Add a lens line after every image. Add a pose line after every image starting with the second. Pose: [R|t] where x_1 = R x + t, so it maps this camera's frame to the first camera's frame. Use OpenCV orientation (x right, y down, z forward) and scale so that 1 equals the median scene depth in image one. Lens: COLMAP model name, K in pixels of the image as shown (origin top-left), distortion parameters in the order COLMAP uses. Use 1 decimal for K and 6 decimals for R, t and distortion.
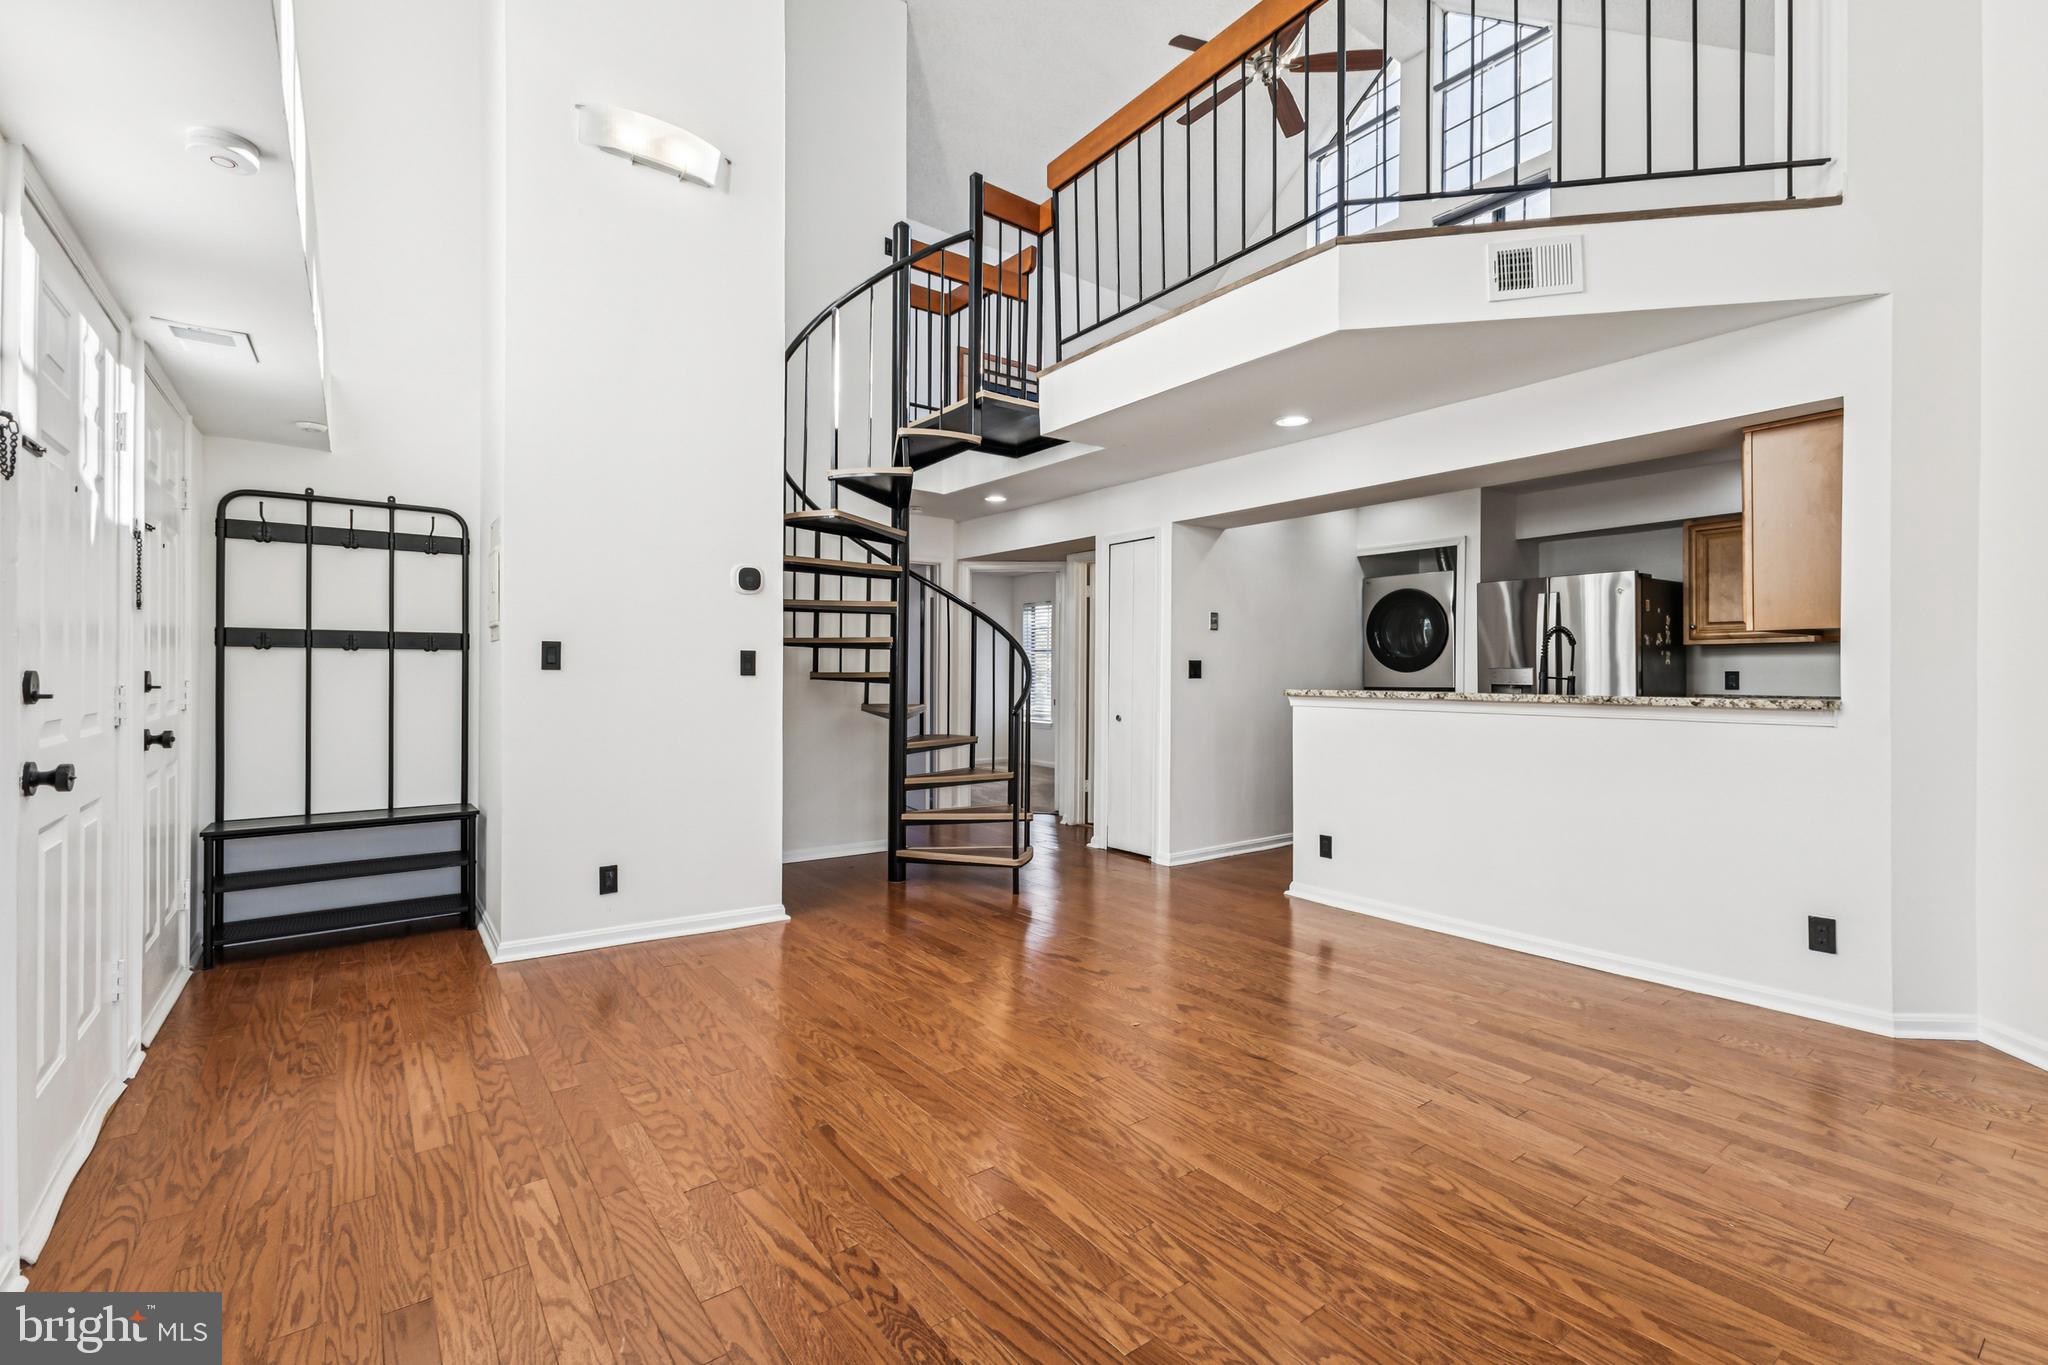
lens RADIAL K [[892.7, 0, 1022.4], [0, 892.7, 674.4], [0, 0, 1]] dist [0.016698, -0.004937]
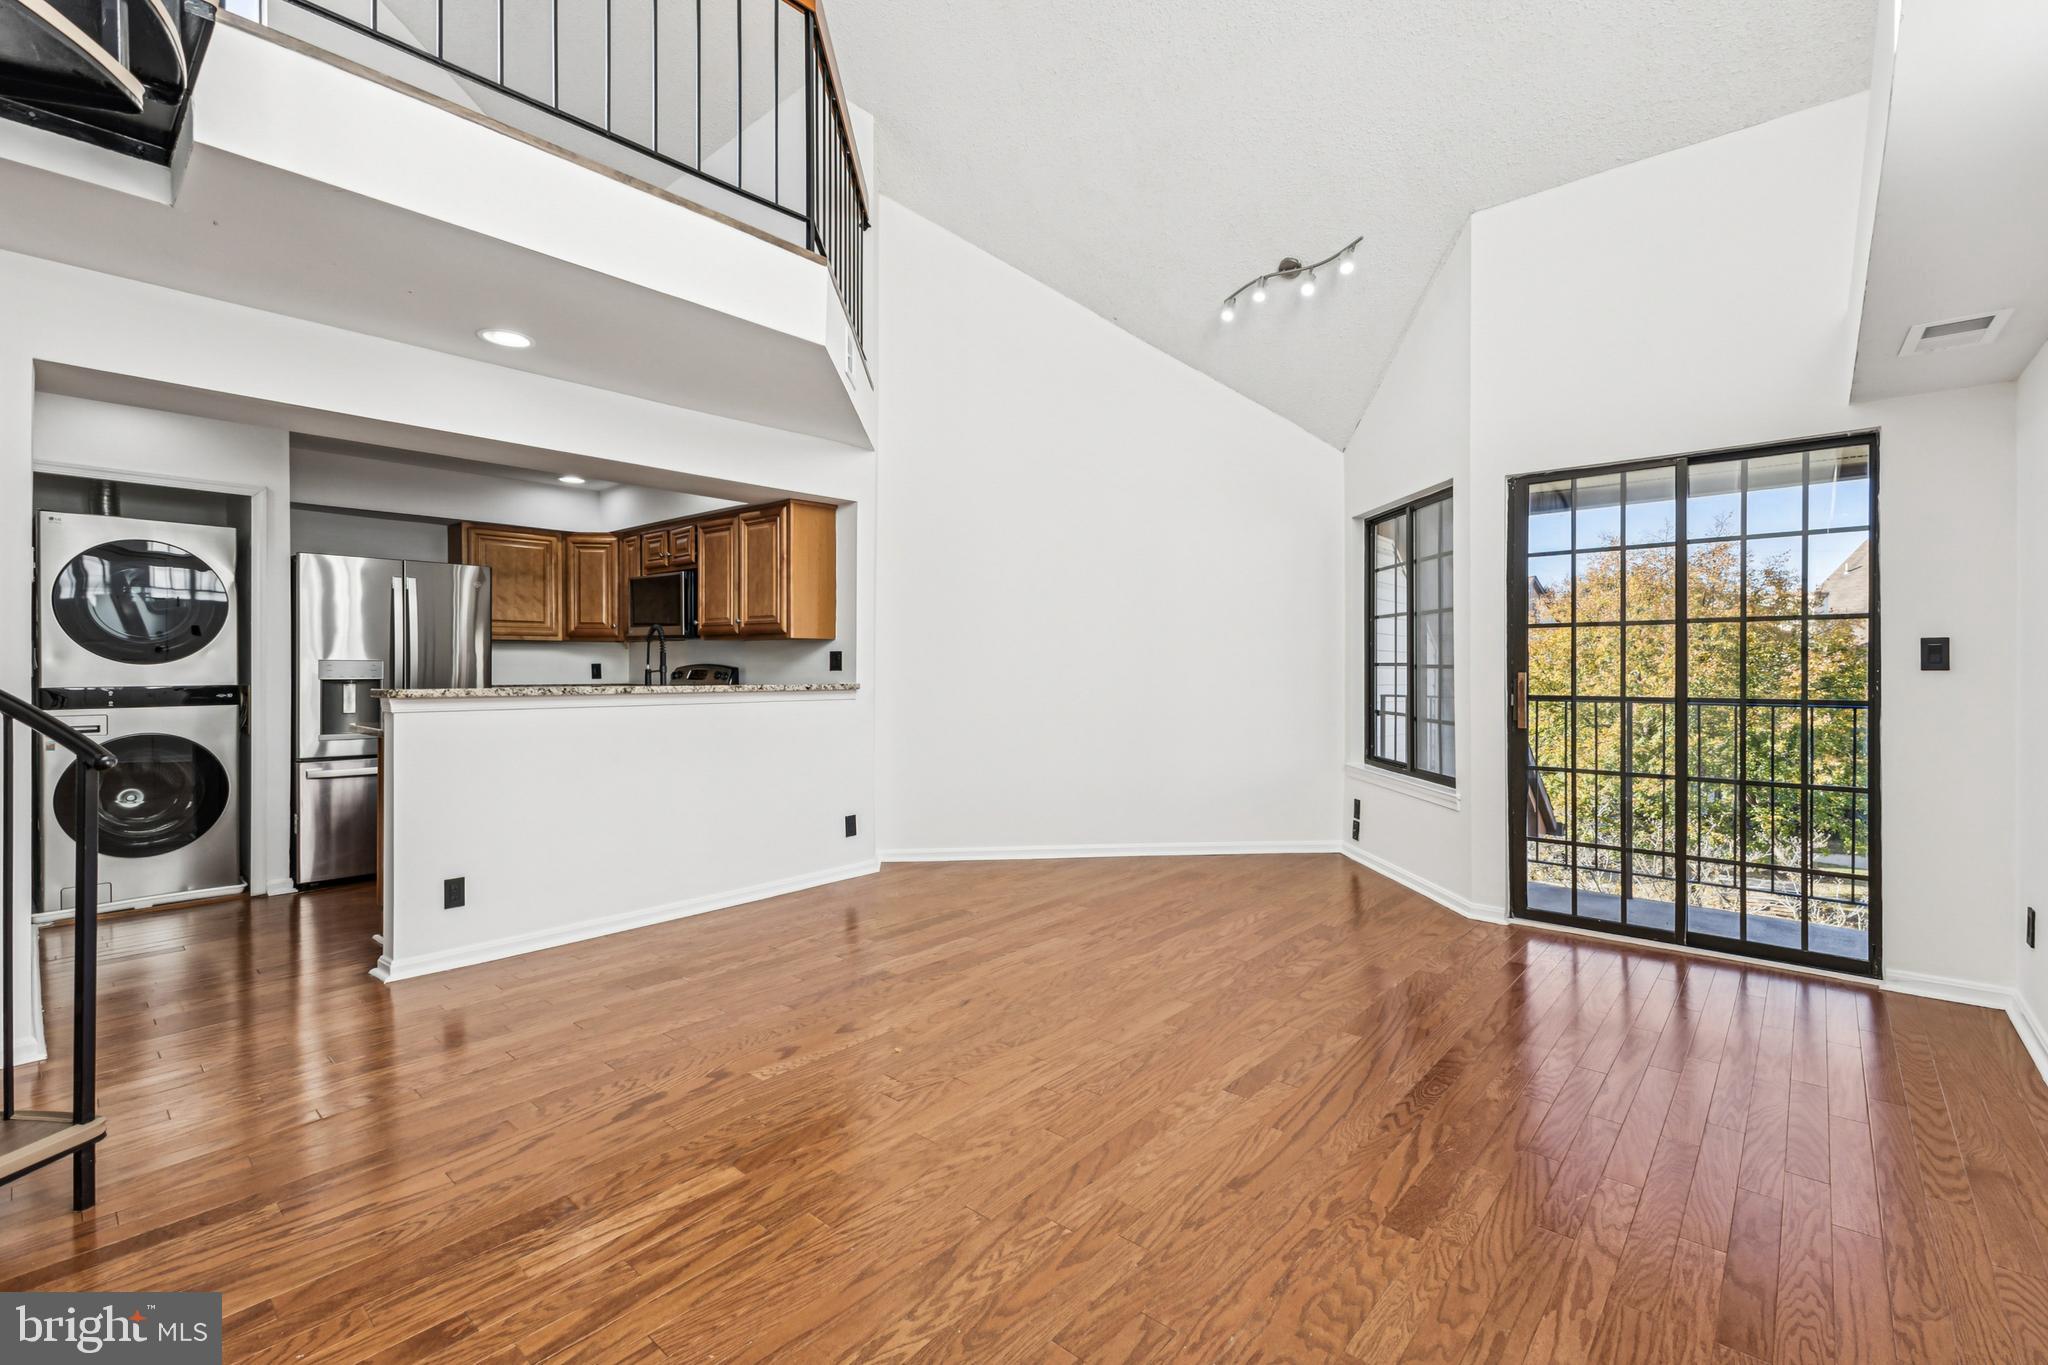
lens RADIAL K [[892.7, 0, 1017.6], [0, 892.7, 673.1], [0, 0, 1]] dist [0.016698, -0.004937]
pose [[-0.203274, -0.007194, 0.979095, -0.907187], [-0.001469, 0.999974, 0.007042, -0.003737], [-0.979121, -0.000007, -0.203280, 1.214244]]
